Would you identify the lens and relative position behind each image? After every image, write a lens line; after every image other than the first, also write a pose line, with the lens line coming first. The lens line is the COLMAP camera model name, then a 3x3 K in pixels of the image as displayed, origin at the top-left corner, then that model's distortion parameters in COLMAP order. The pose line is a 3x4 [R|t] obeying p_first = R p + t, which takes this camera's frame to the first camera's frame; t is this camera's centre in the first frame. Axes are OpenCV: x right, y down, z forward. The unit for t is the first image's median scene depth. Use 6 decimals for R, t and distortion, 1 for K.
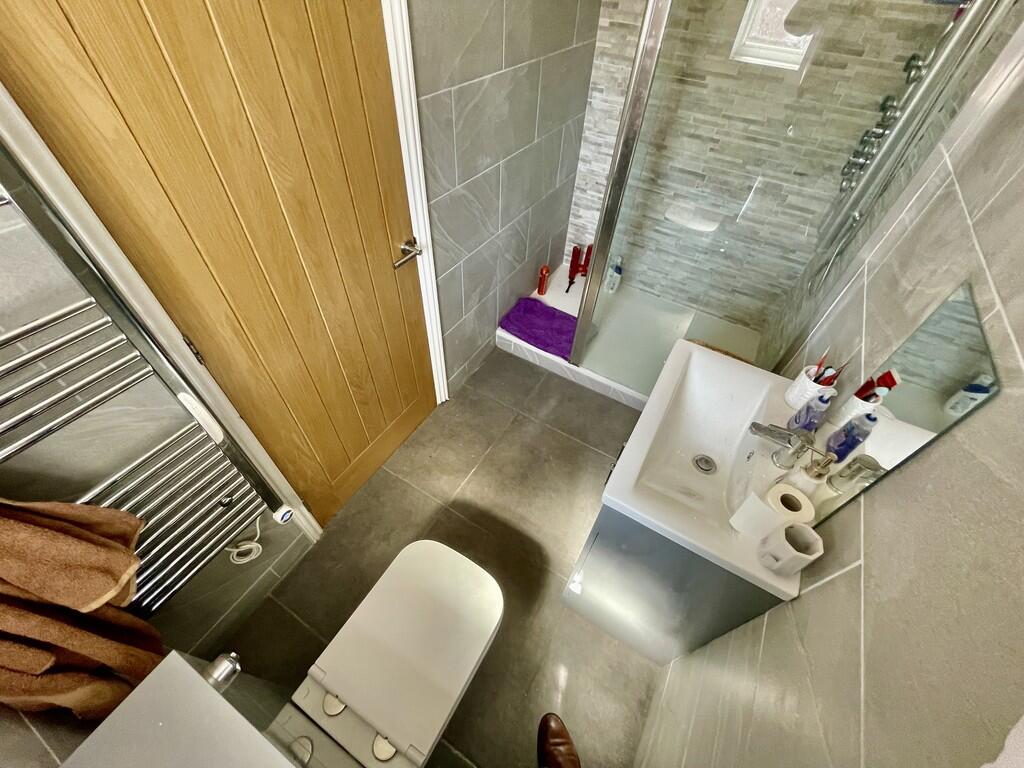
lens RADIAL K [[417.7, 0, 513.4], [0, 417.7, 384.7], [0, 0, 1]] dist [-0.000456, -0.001047]
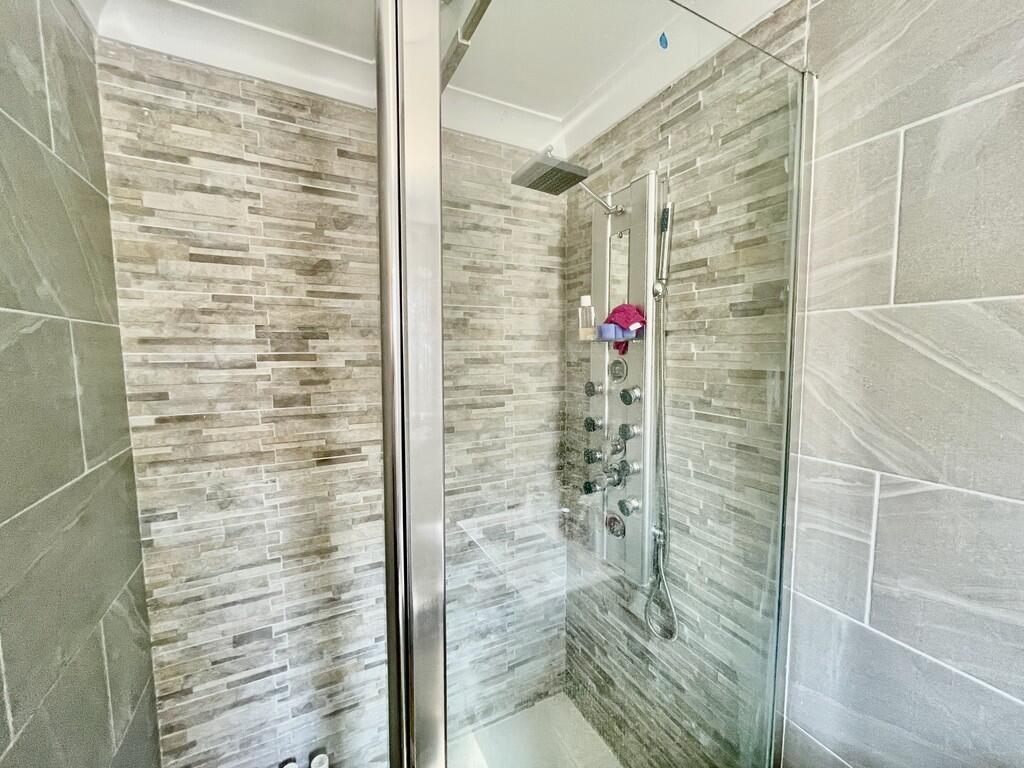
lens RADIAL K [[417.7, 0, 514.5], [0, 417.7, 384.5], [0, 0, 1]] dist [-0.000456, -0.001047]
pose [[0.519482, -0.123685, 0.845482, 0.012490], [0.651881, 0.697077, -0.298554, -0.380156], [-0.552439, 0.706248, 0.442747, 0.411421]]
